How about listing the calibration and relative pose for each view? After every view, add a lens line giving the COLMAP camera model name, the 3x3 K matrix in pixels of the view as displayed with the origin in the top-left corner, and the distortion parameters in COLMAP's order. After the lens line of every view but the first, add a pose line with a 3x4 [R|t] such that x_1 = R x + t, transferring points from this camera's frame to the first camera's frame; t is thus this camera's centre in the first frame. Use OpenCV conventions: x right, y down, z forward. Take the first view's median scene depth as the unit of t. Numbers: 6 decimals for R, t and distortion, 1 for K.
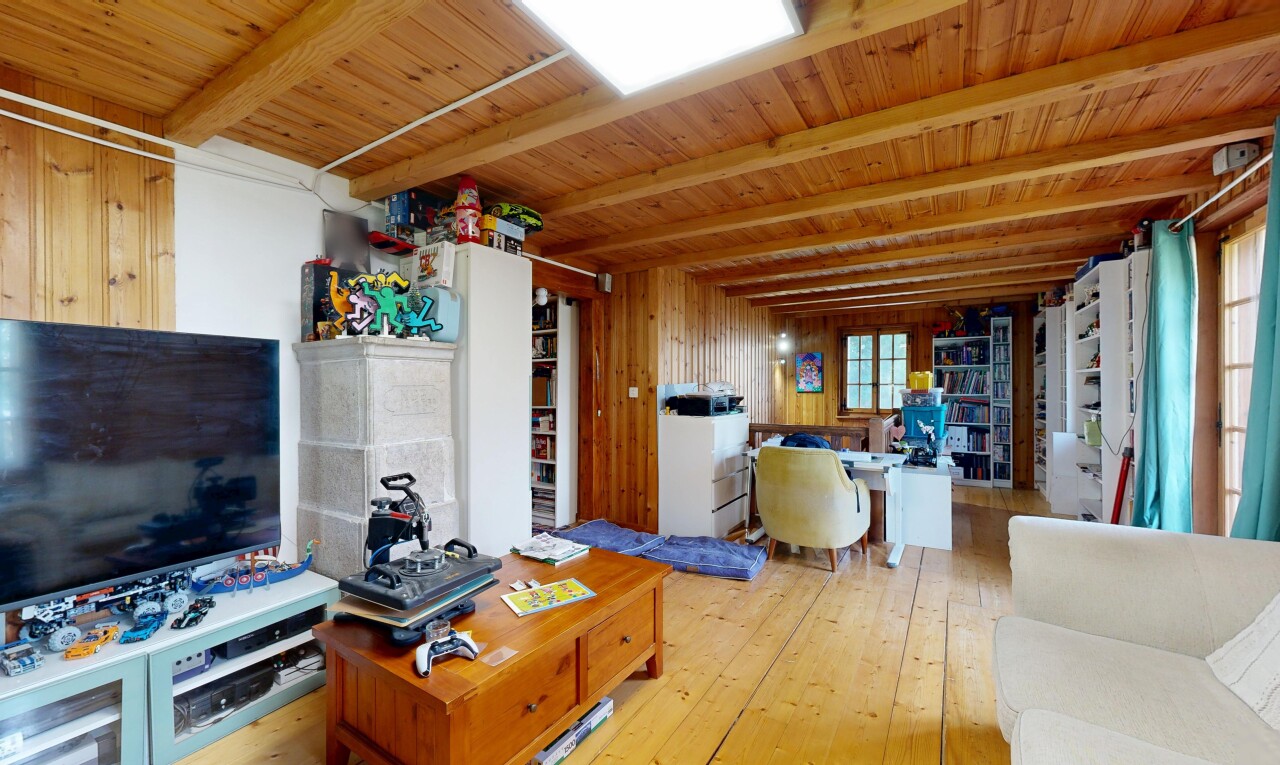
lens RADIAL K [[496.5, 0, 640.0], [0, 496.5, 382.5], [0, 0, 1]] dist [0.021741, 0.000056]
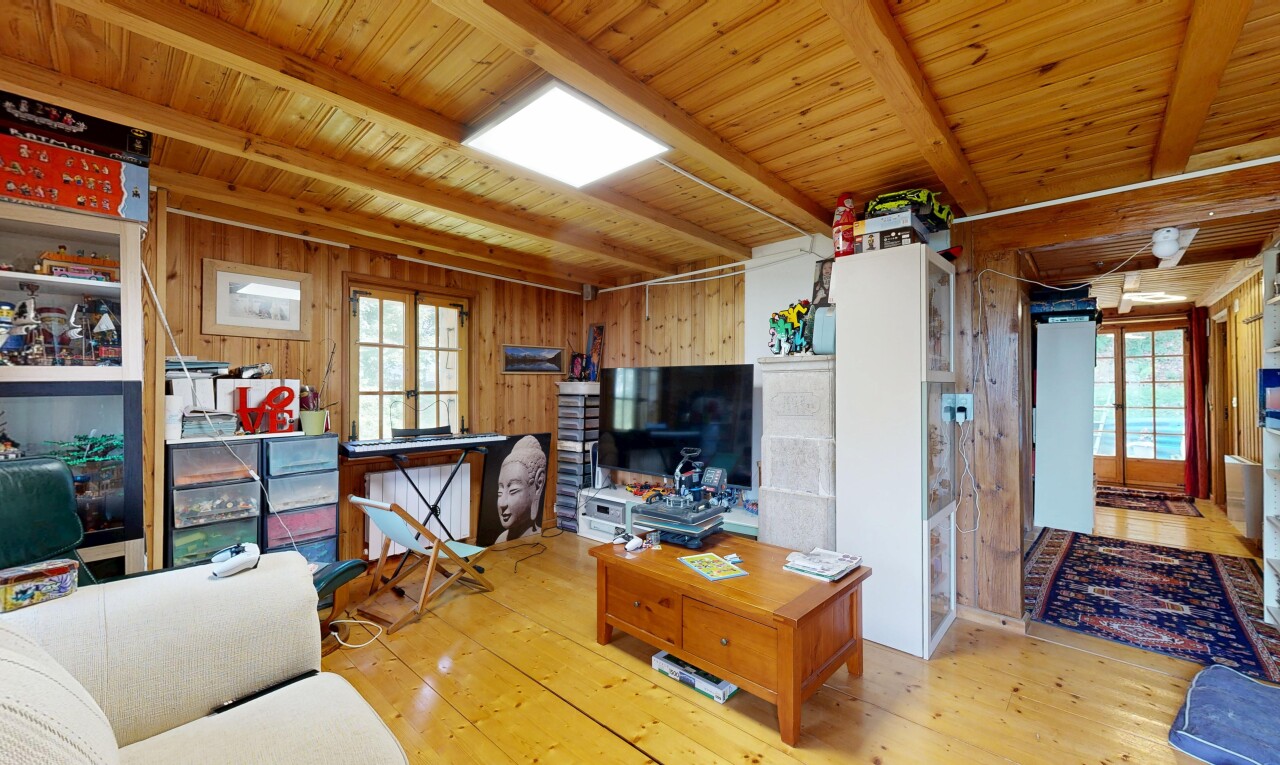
lens RADIAL K [[496.5, 0, 640.0], [0, 496.5, 382.5], [0, 0, 1]] dist [0.021741, 0.000056]
pose [[-0.168185, -0.014555, -0.985648, 0.841116], [0.001694, 0.999885, -0.015054, -0.000775], [0.985754, -0.004202, -0.168141, 0.829964]]
